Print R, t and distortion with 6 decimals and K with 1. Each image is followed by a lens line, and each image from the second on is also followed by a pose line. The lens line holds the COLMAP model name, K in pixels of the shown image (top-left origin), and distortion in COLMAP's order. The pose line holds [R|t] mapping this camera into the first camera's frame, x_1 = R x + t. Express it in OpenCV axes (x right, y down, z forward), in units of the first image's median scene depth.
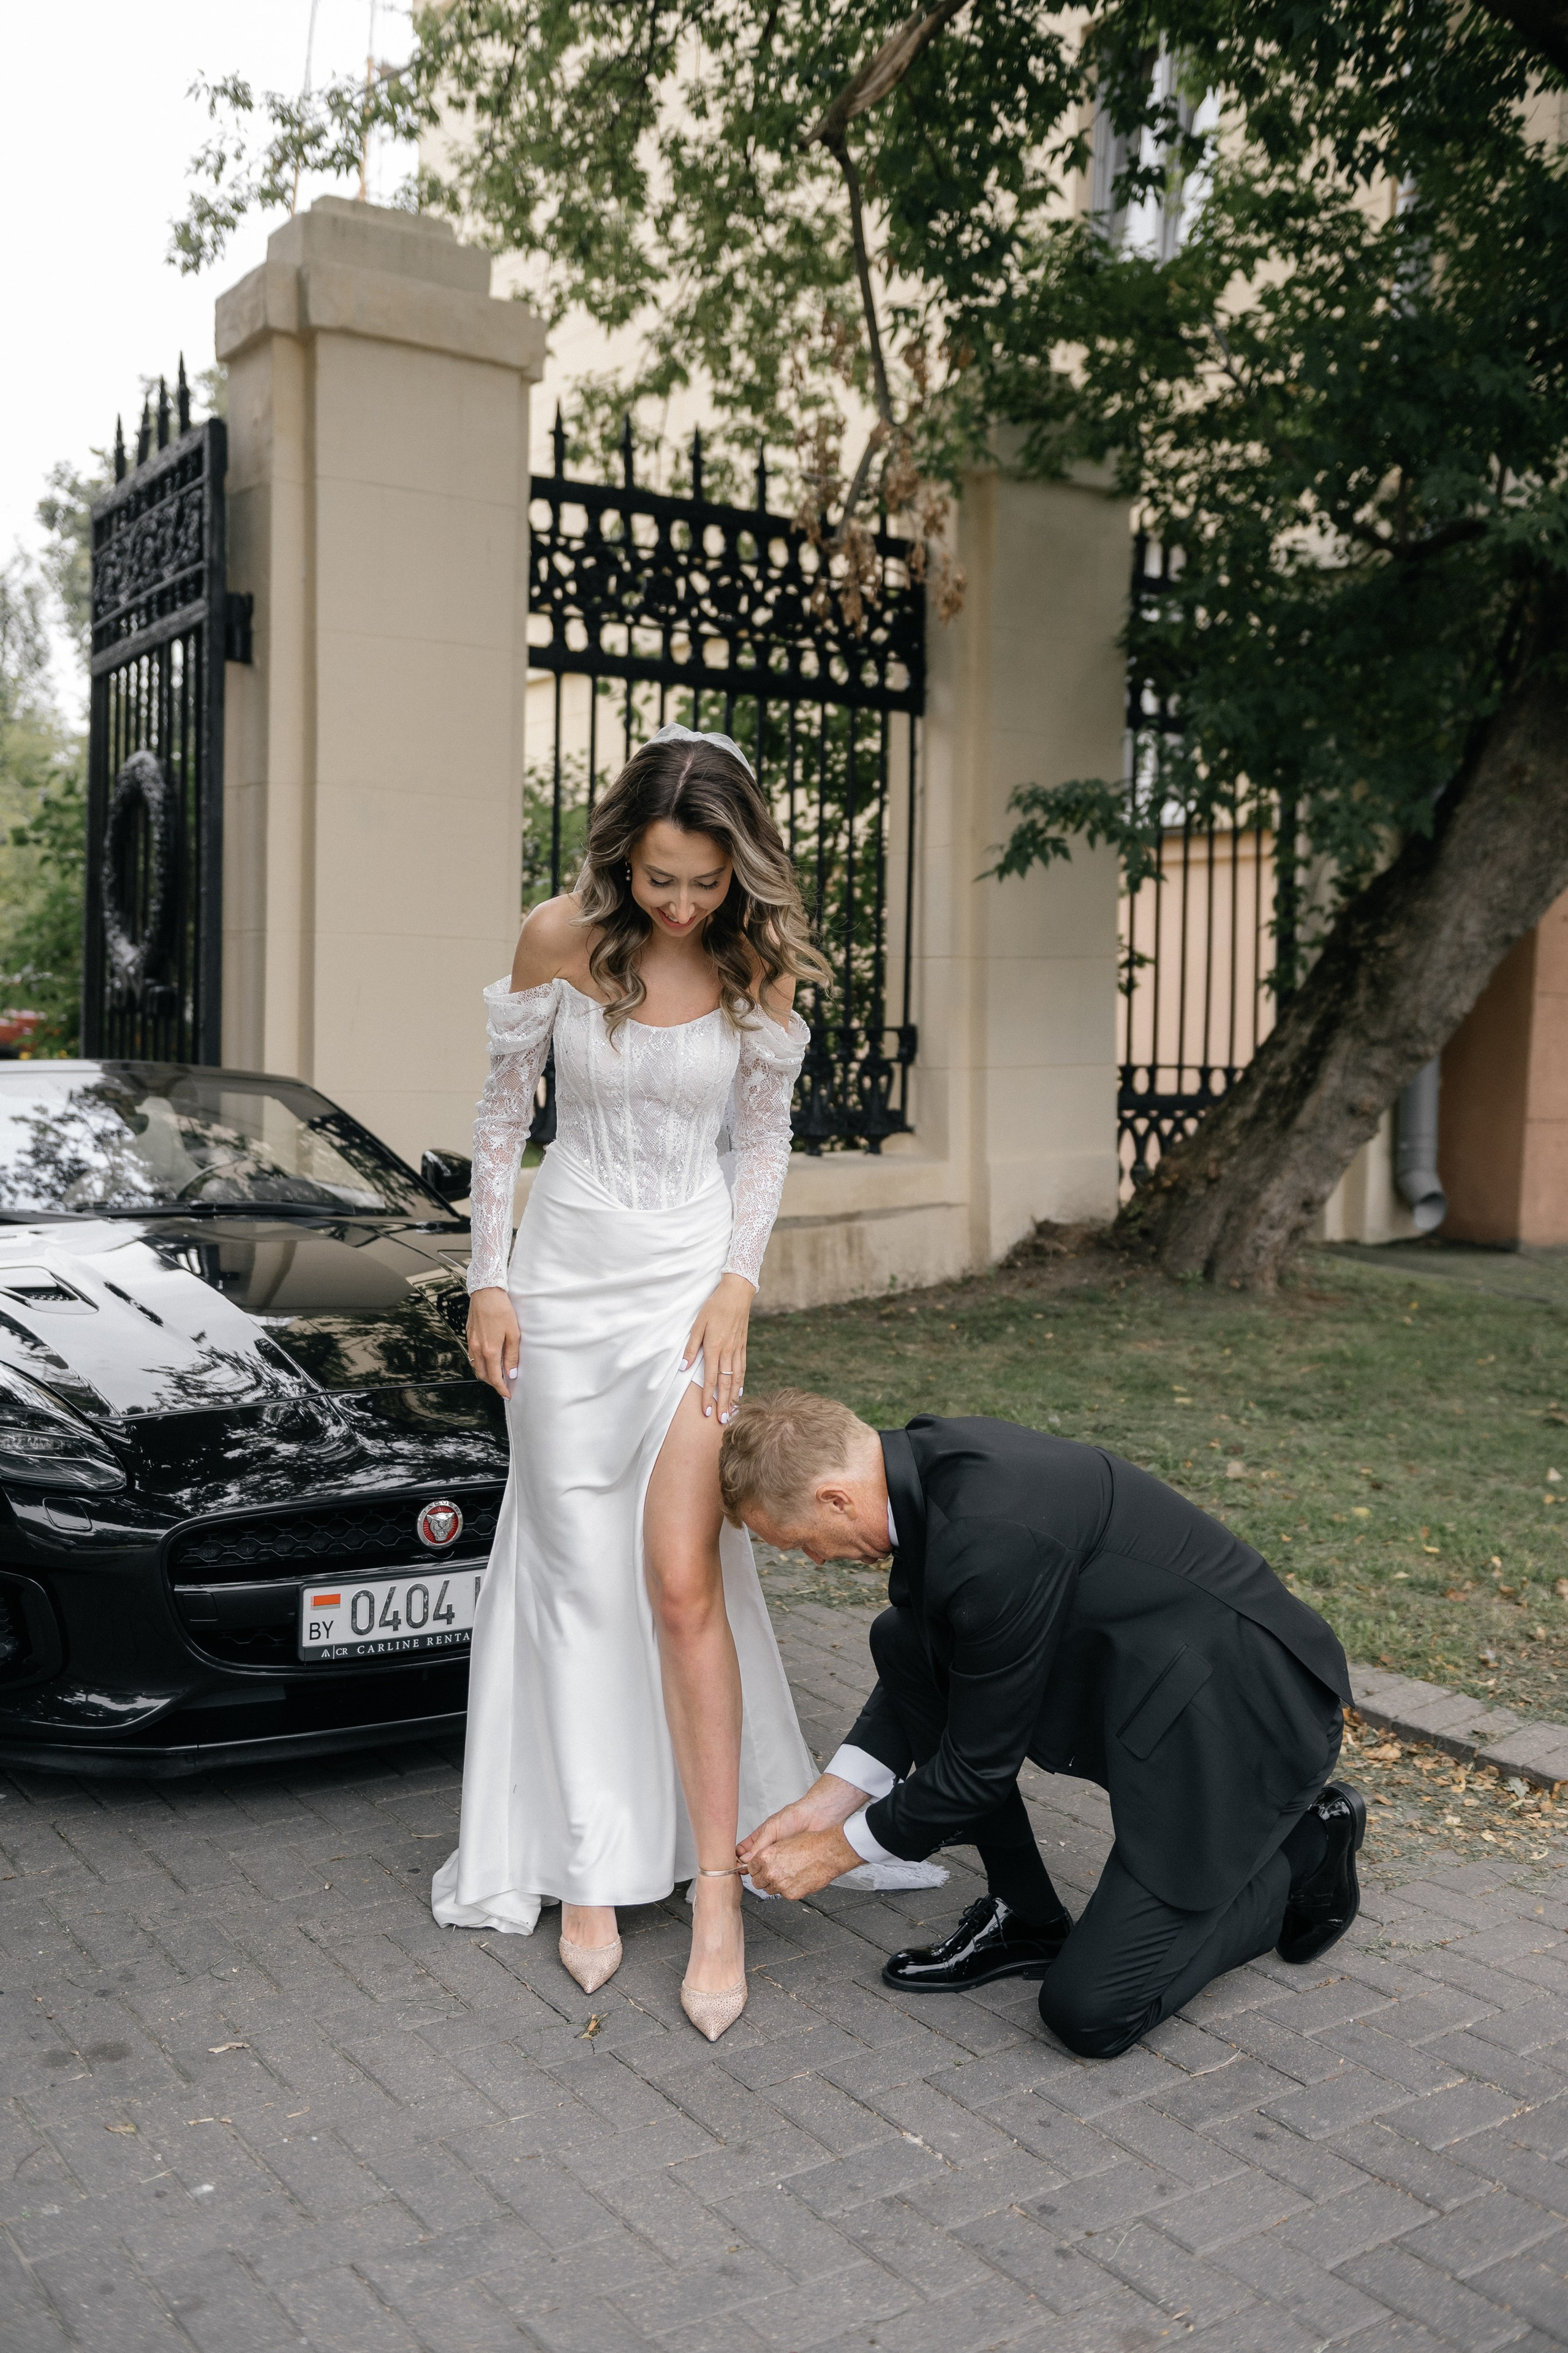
lens RADIAL K [[2120.3, 0, 767.3], [0, 2120.3, 1185.4], [0, 0, 1]] dist [-0.021445, 0.005742]
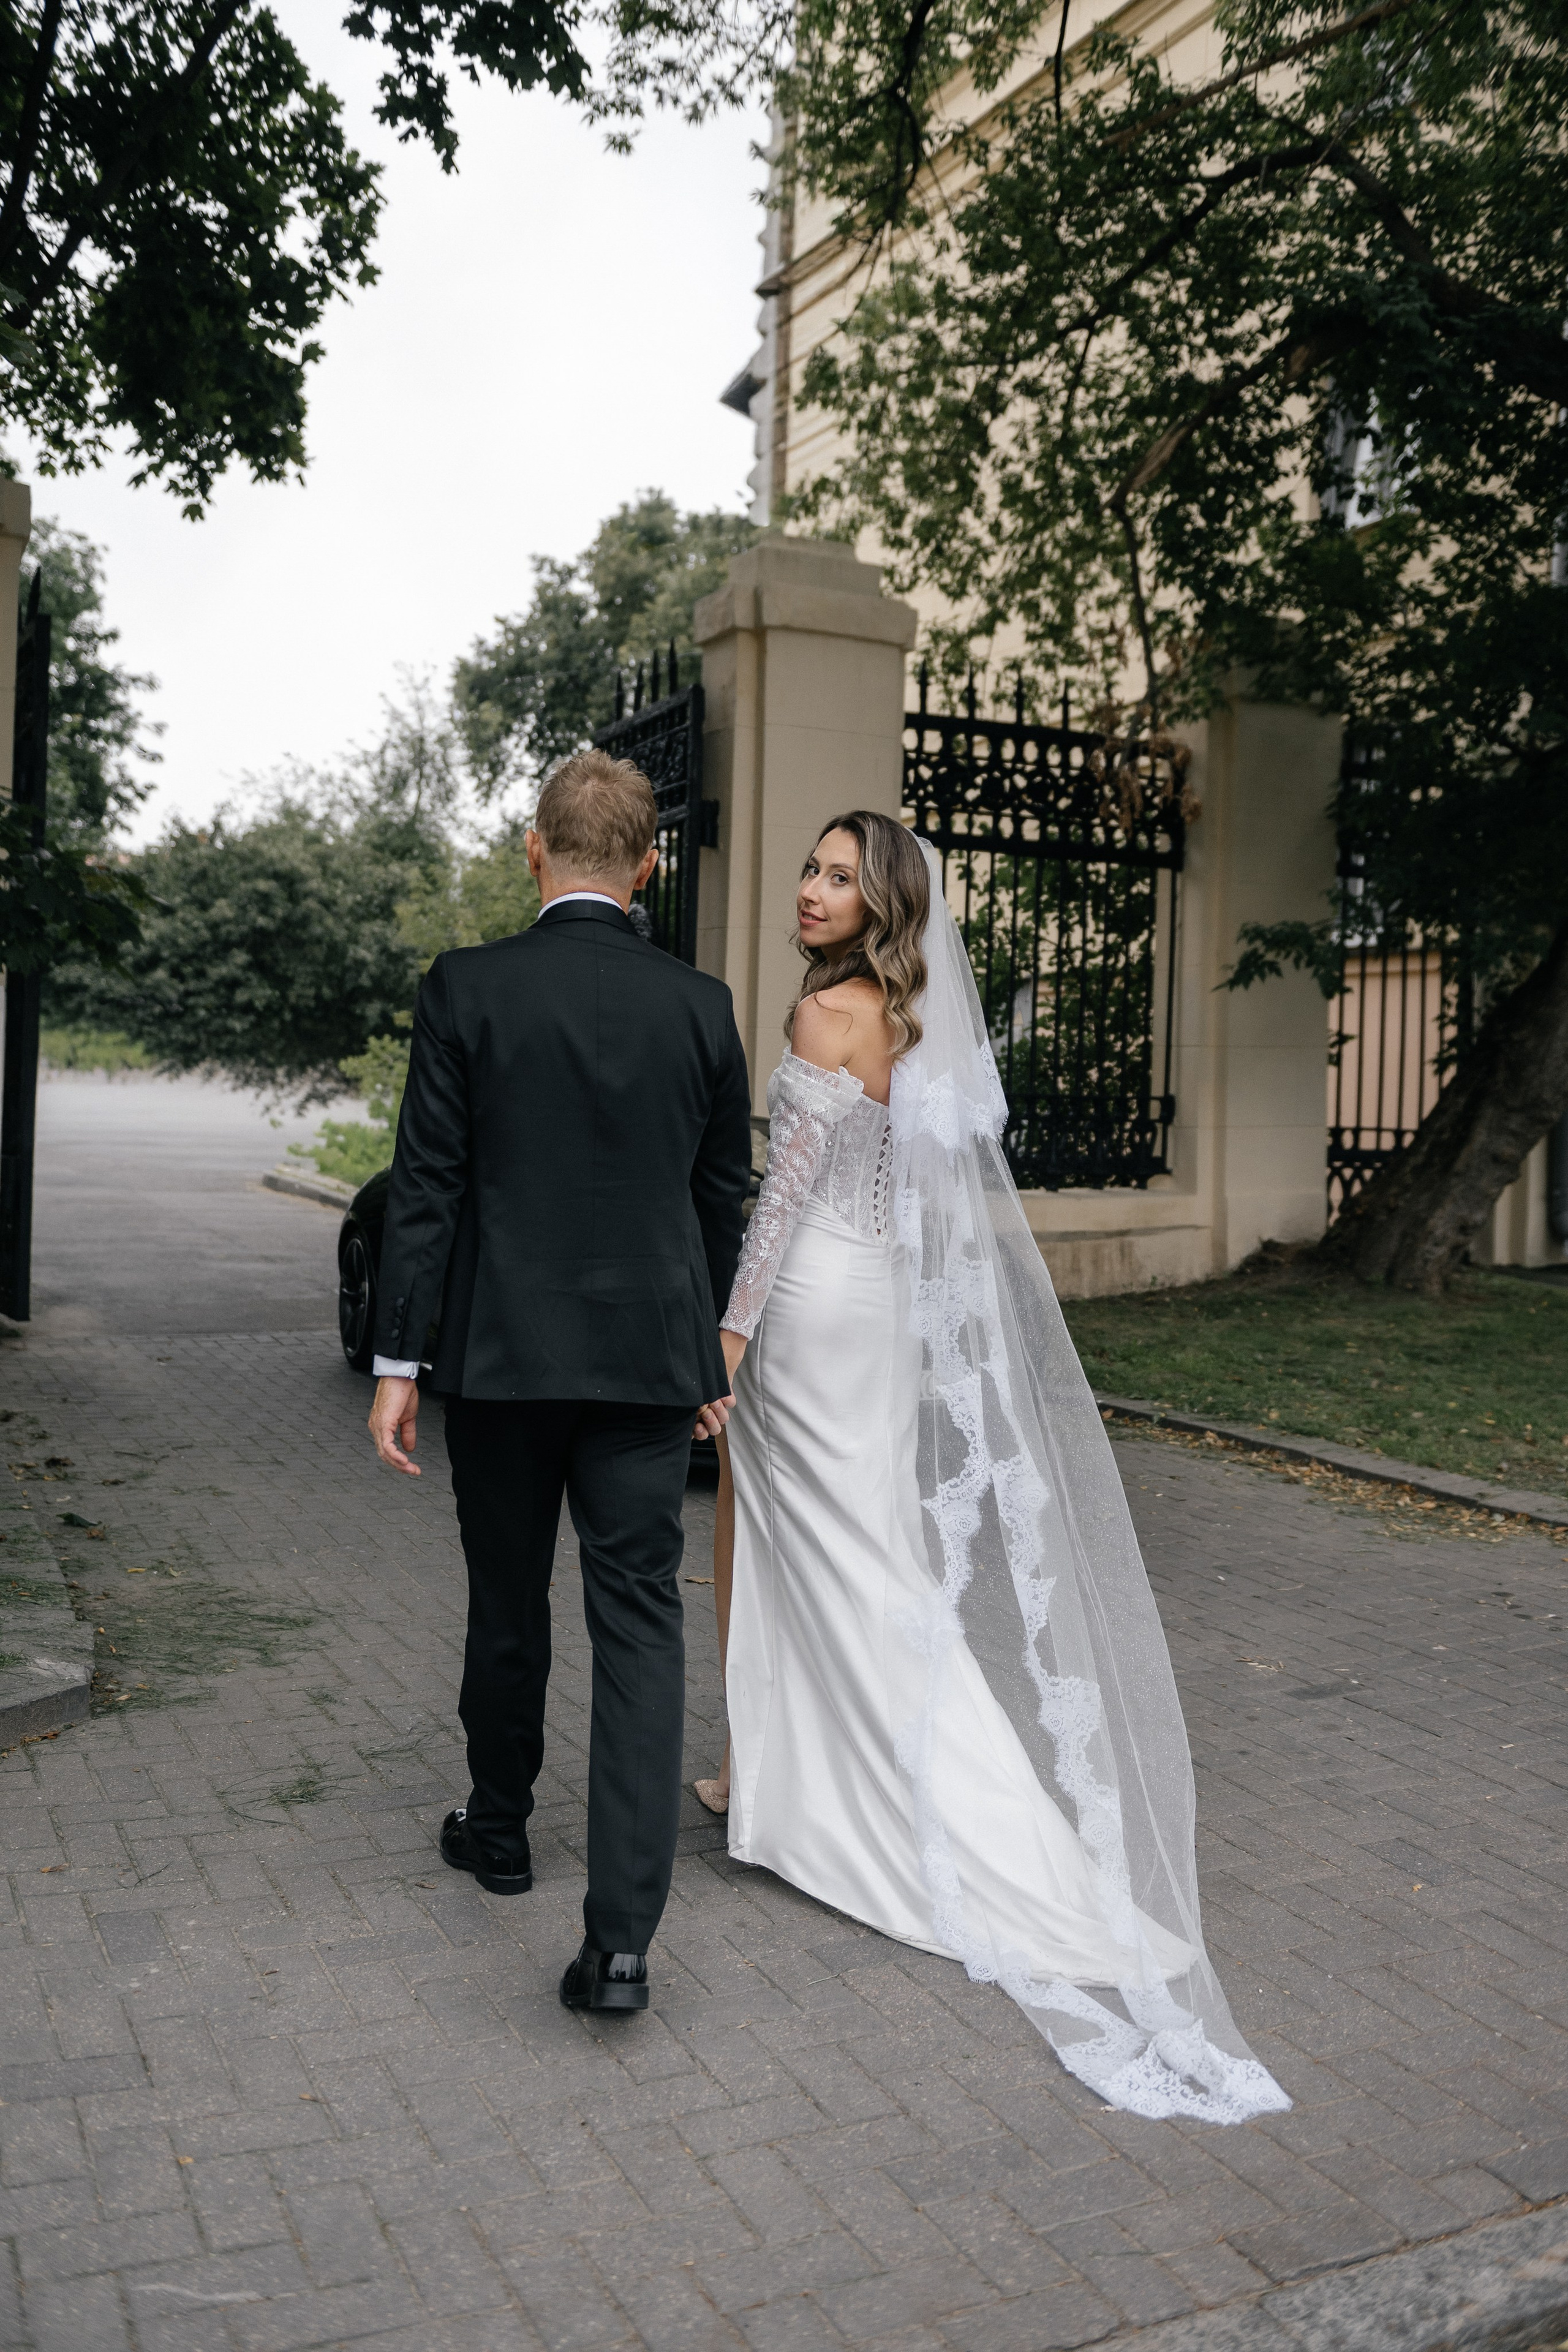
lens RADIAL K [[1978.2, 0, 752.1], [0, 1978.2, 1175.4], [0, 0, 1]] dist [-0.022967, 0.007950]
pose [[0.988583, 0.013615, -0.150059, -0.007224], [-0.019680, 0.999045, -0.039007, 0.032956], [0.149385, 0.041514, 0.987907, -0.316495]]
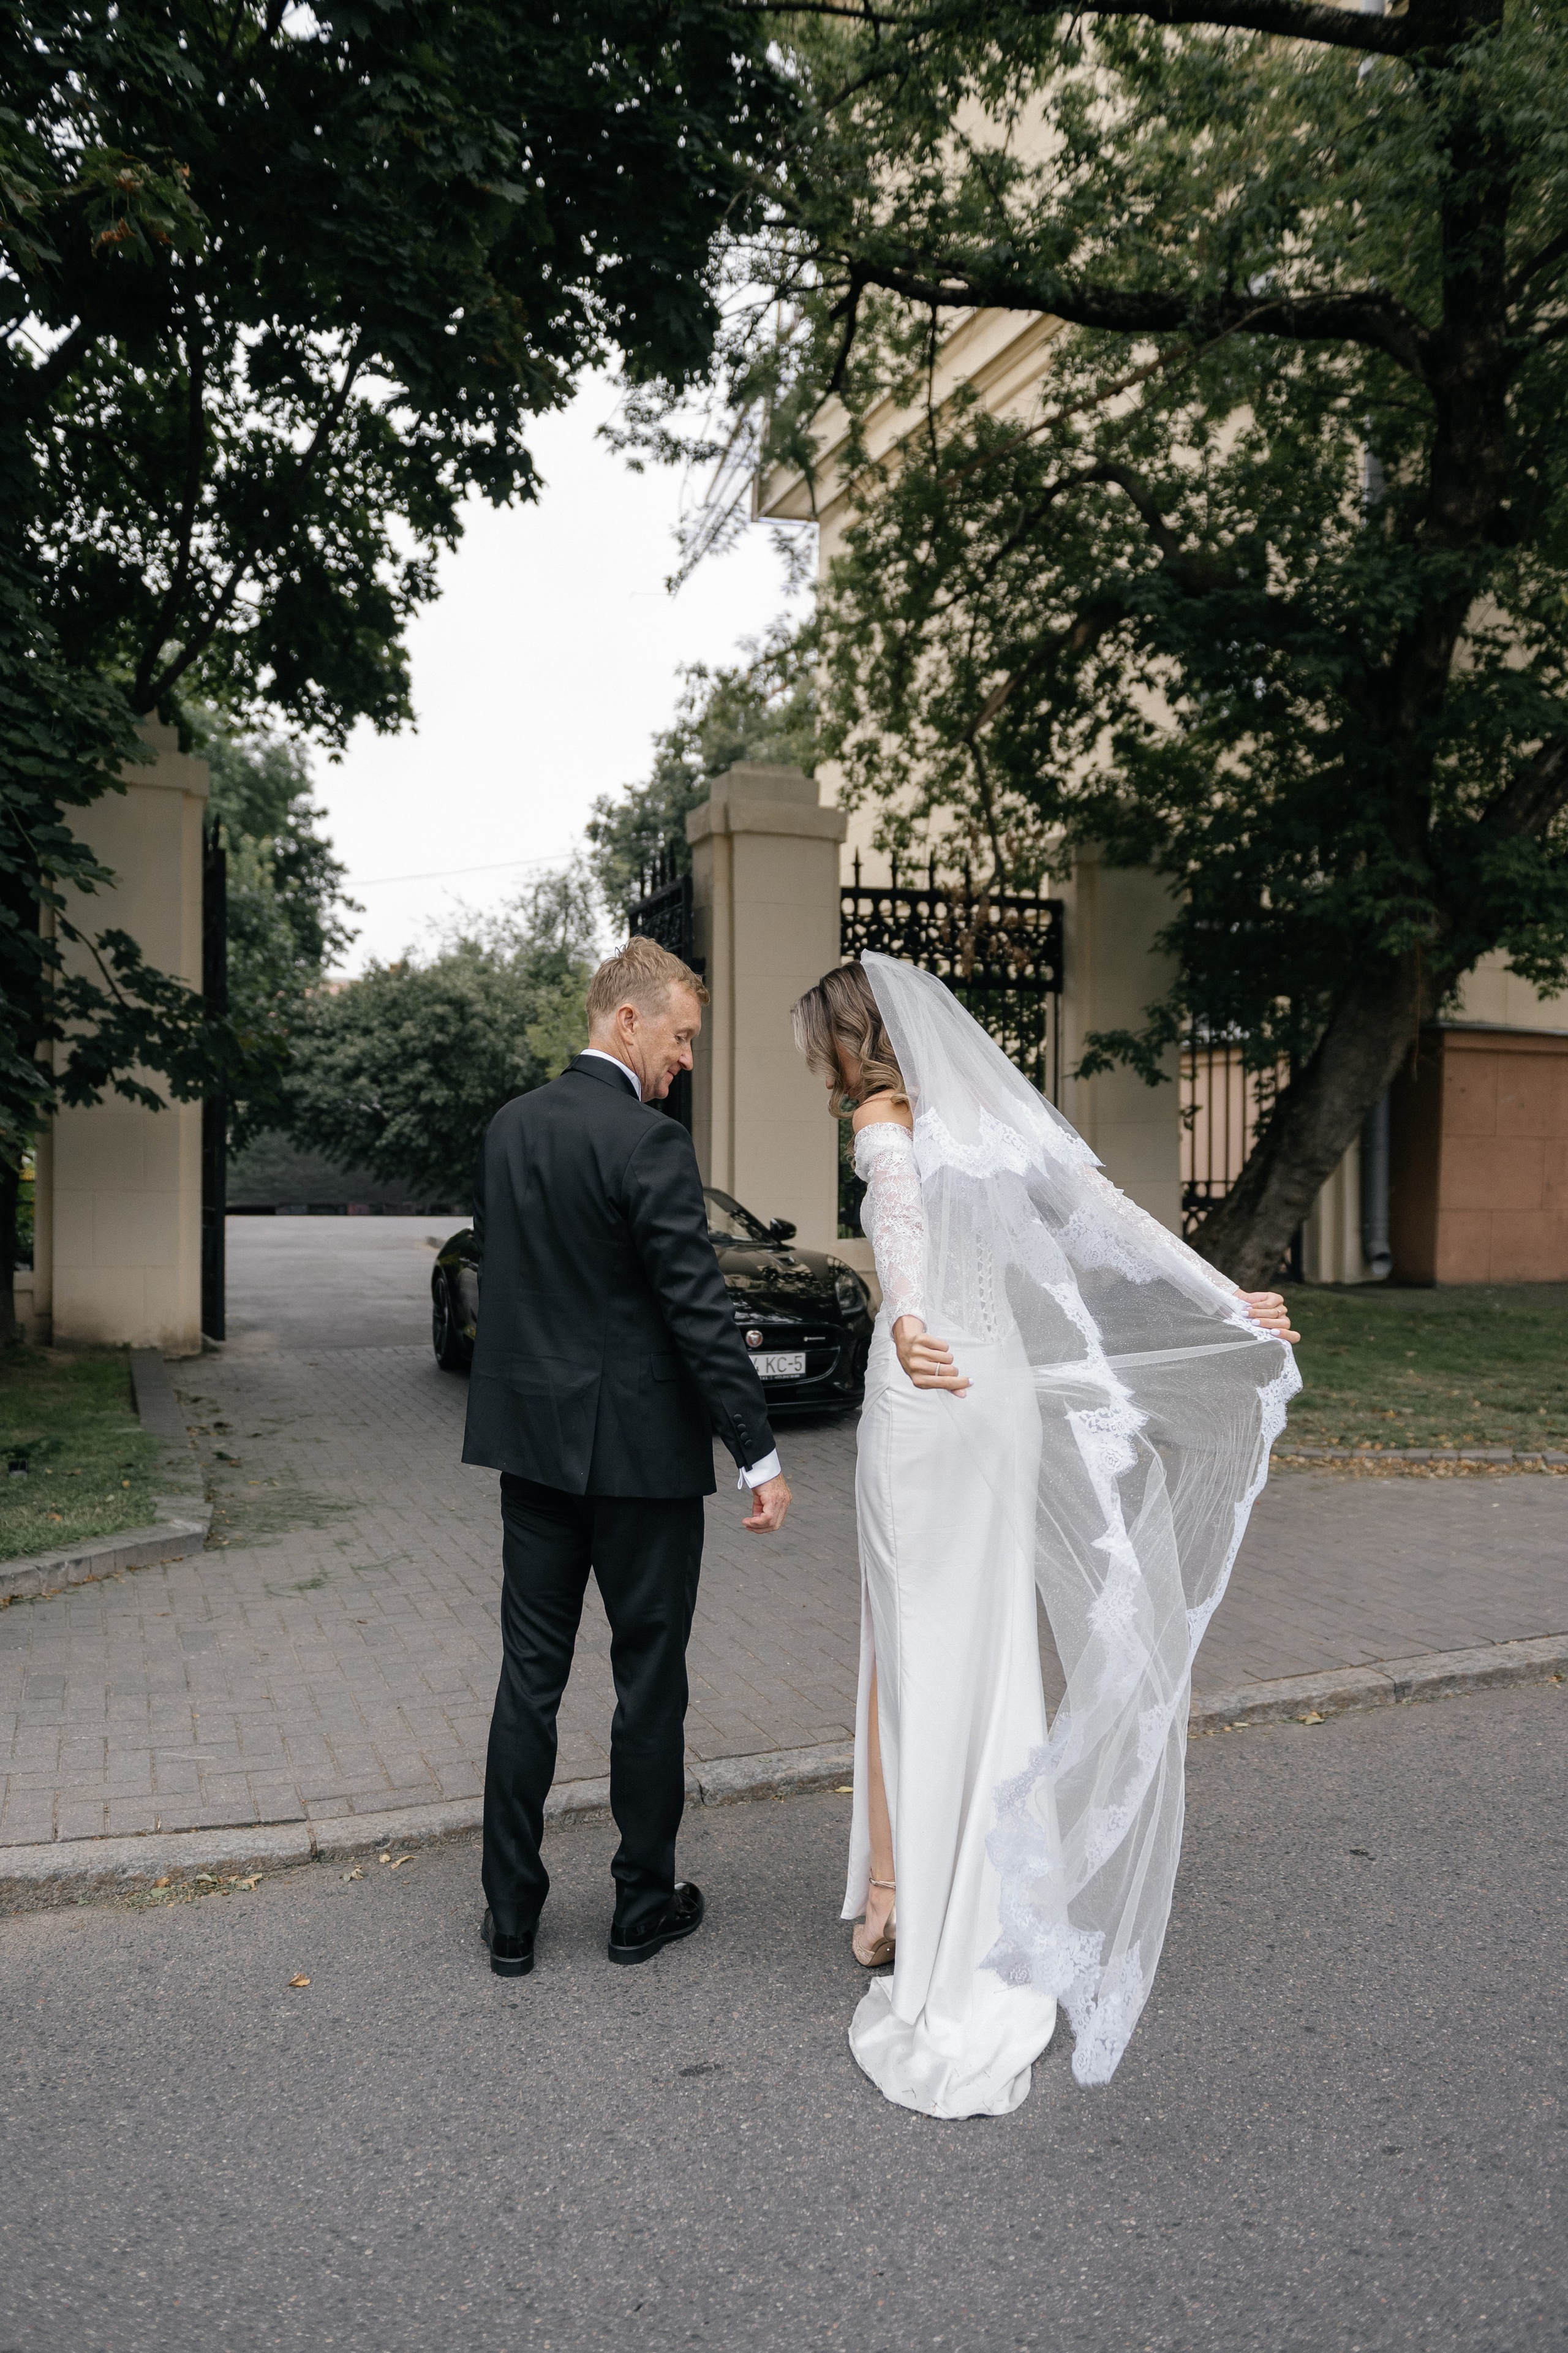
lens RADIAL K [[1655.2, 0, 730.0], [0, 1655.2, 1236.6], [0, 0, 1]] dist [0.032816, 0.000696]
pose [[0.970940, -0.008514, -0.239170, 0.145001], [0.000510, 0.999438, -0.033507, 0.040469], [0.239321, 0.032412, 0.970399, -0.489002]]
